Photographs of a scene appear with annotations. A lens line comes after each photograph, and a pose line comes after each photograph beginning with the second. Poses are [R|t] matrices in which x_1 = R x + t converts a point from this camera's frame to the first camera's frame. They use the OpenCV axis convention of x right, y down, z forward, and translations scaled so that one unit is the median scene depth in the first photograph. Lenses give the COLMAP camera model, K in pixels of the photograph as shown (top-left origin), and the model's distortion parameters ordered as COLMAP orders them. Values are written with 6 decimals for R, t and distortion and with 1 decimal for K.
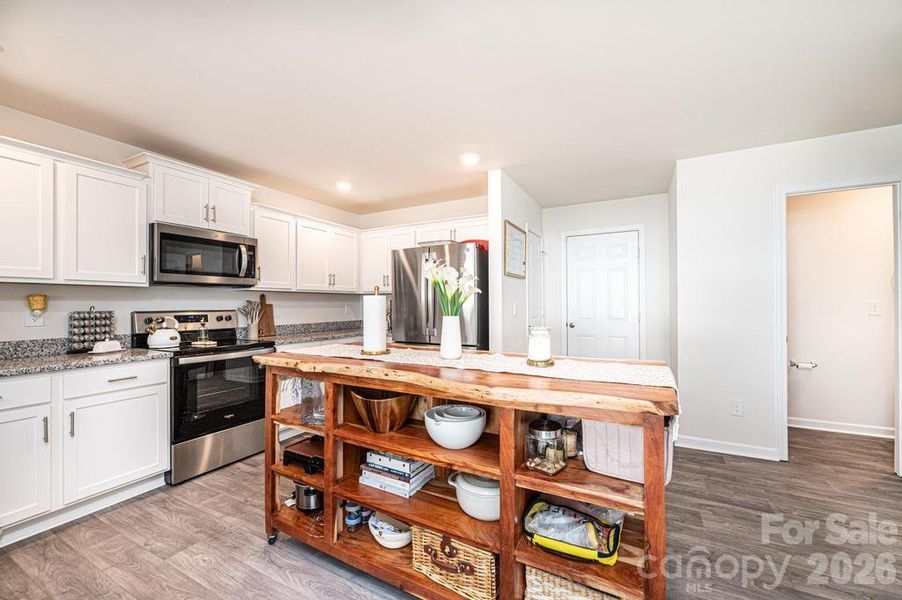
lens RADIAL K [[360.3, 0, 474.9], [0, 360.3, 297.3], [0, 0, 1]] dist [0.007739, 0.000533]
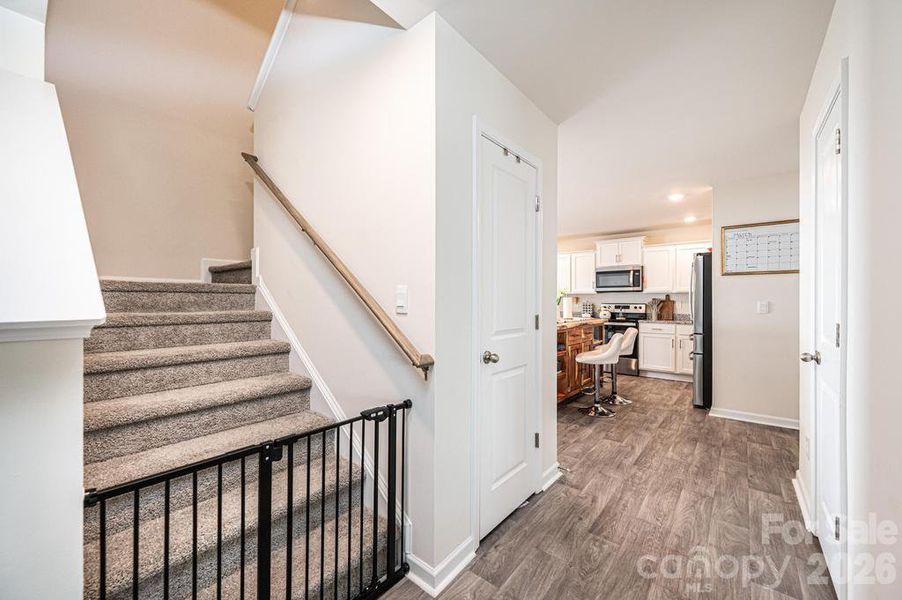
lens RADIAL K [[360.3, 0, 448.2], [0, 360.3, 302.0], [0, 0, 1]] dist [0.007739, 0.000533]
pose [[-0.222447, 0.003953, -0.974937, 1.561769], [0.016510, 0.999864, 0.000287, 0.011690], [0.974805, -0.016033, -0.222482, 0.470805]]
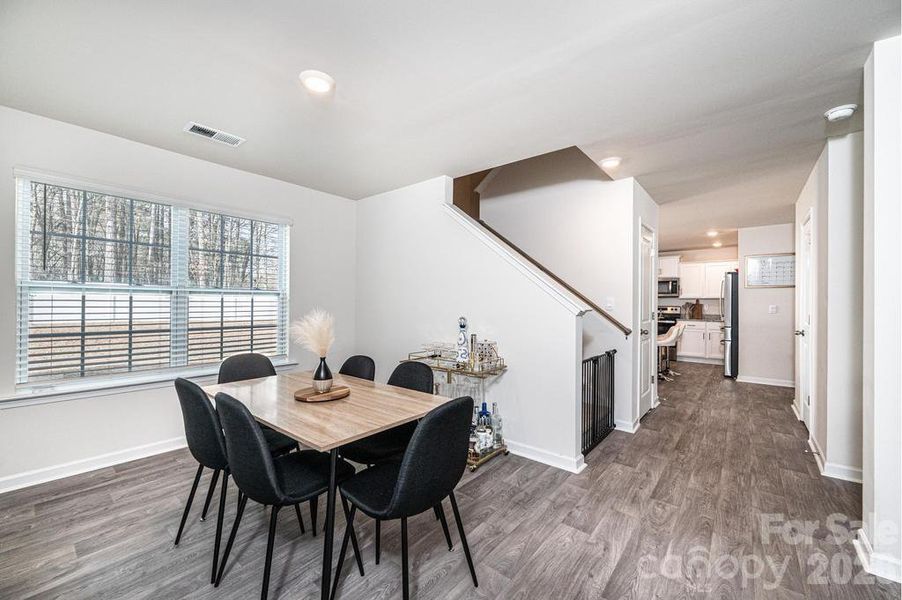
lens RADIAL K [[360.3, 0, 446.2], [0, 360.3, 303.2], [0, 0, 1]] dist [0.007739, 0.000533]
pose [[-0.227144, 0.002453, -0.973858, 2.349789], [0.010209, 0.999948, 0.000137, -0.001908], [0.973808, -0.009911, -0.227158, 0.010341]]
